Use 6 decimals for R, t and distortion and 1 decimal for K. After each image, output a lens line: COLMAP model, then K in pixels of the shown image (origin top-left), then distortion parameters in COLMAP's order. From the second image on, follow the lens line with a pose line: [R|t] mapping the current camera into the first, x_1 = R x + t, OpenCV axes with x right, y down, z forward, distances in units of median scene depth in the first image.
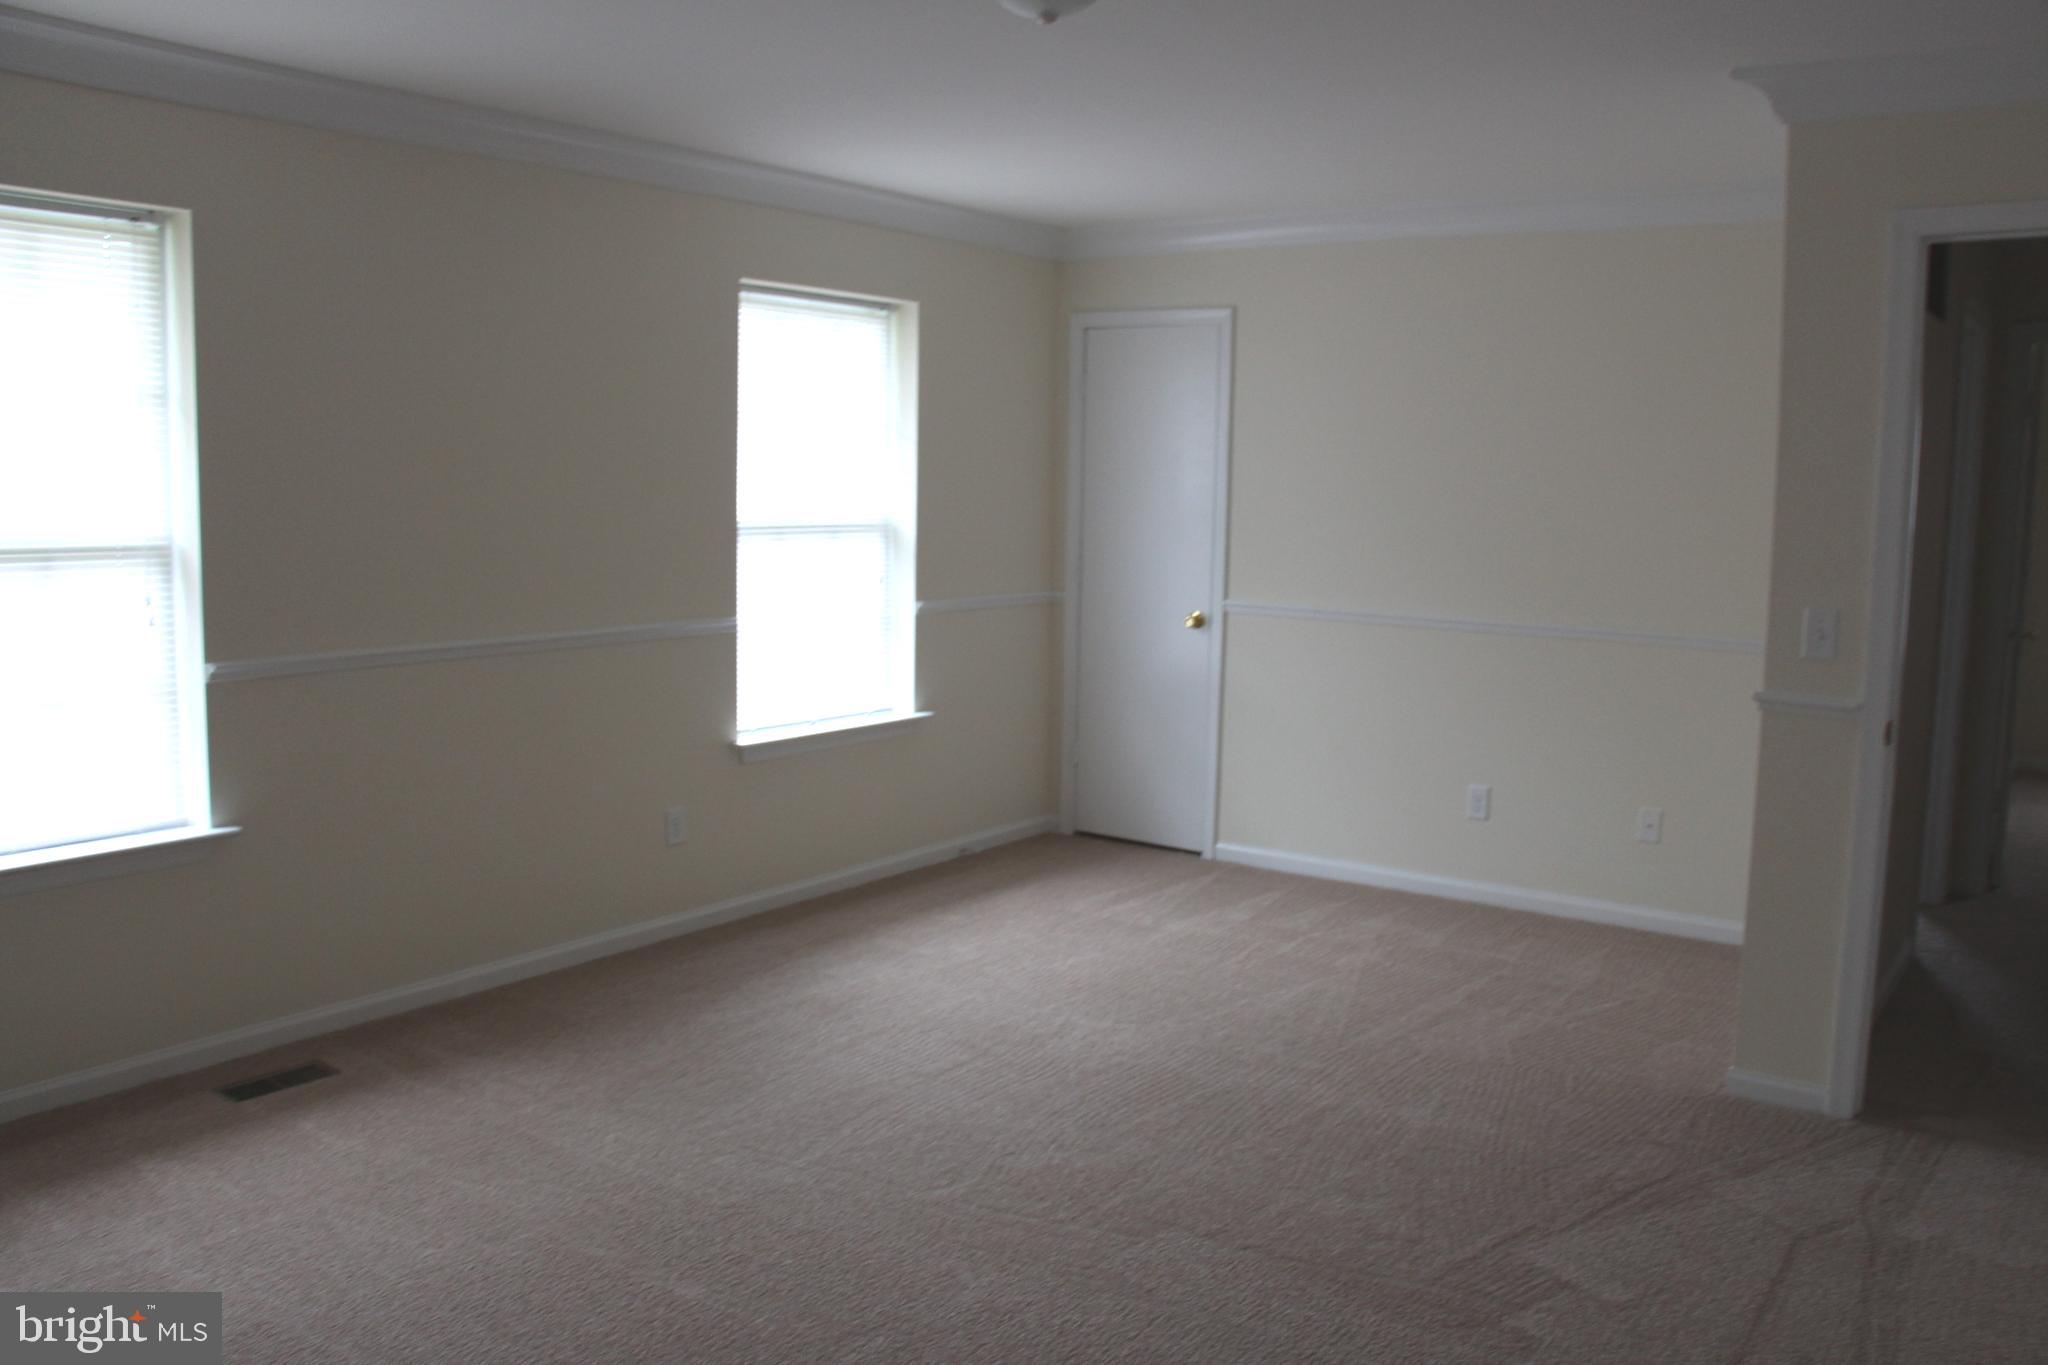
lens RADIAL K [[1678.5, 0, 1026.8], [0, 1678.5, 678.0], [0, 0, 1]] dist [-0.146175, 0.089233]
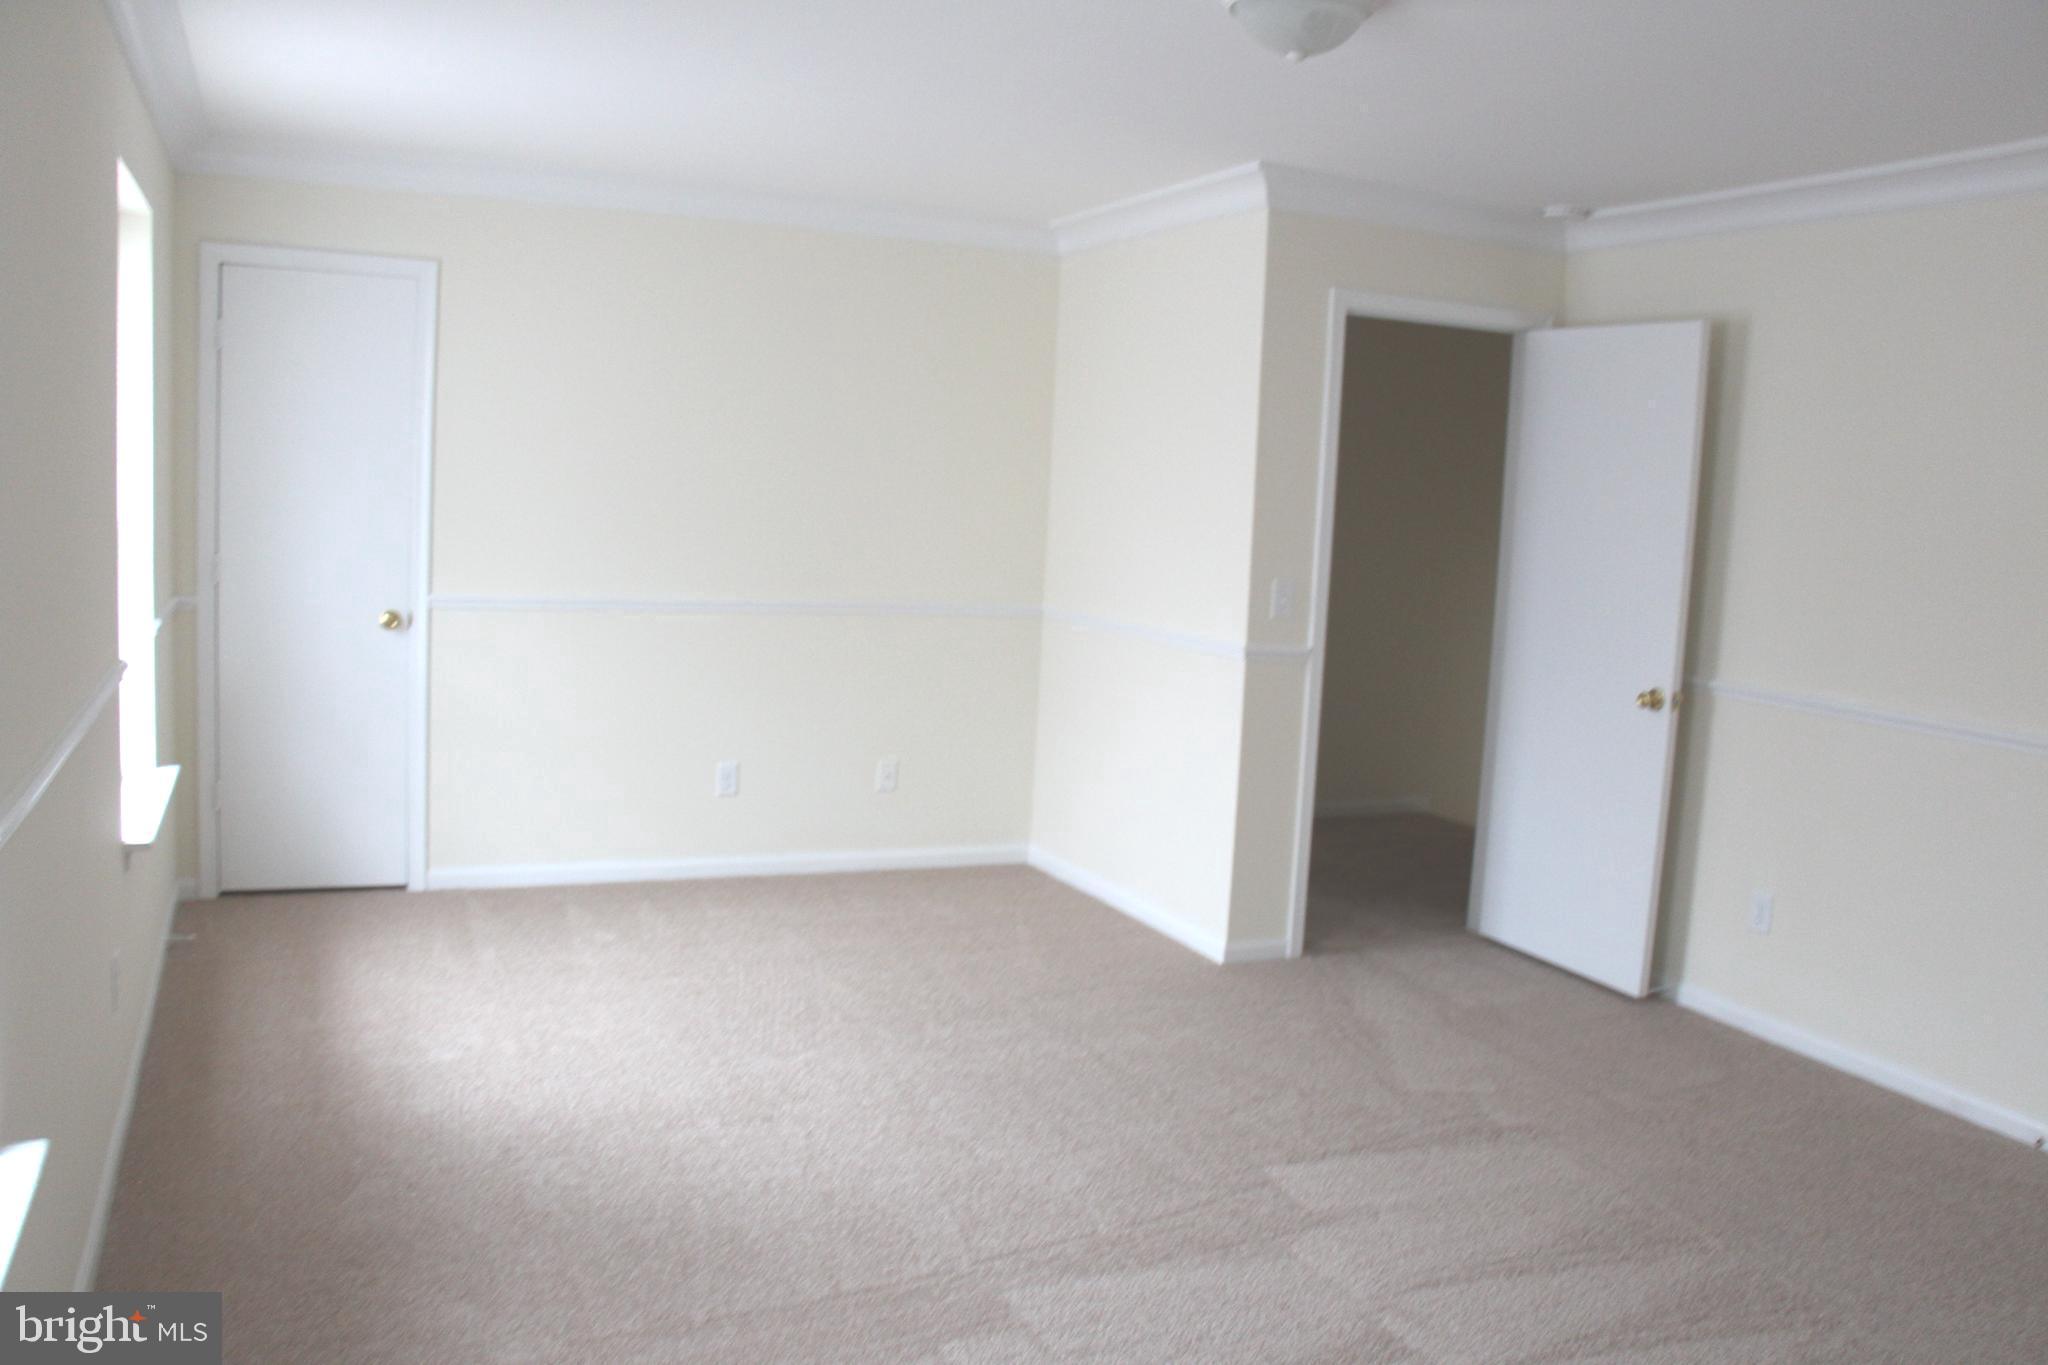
lens RADIAL K [[1678.5, 0, 1025.0], [0, 1678.5, 685.1], [0, 0, 1]] dist [-0.146175, 0.089233]
pose [[0.497463, -0.096090, 0.862147, -0.519992], [0.064833, 0.995185, 0.073508, -0.046715], [-0.865059, 0.019328, 0.501298, 0.323823]]
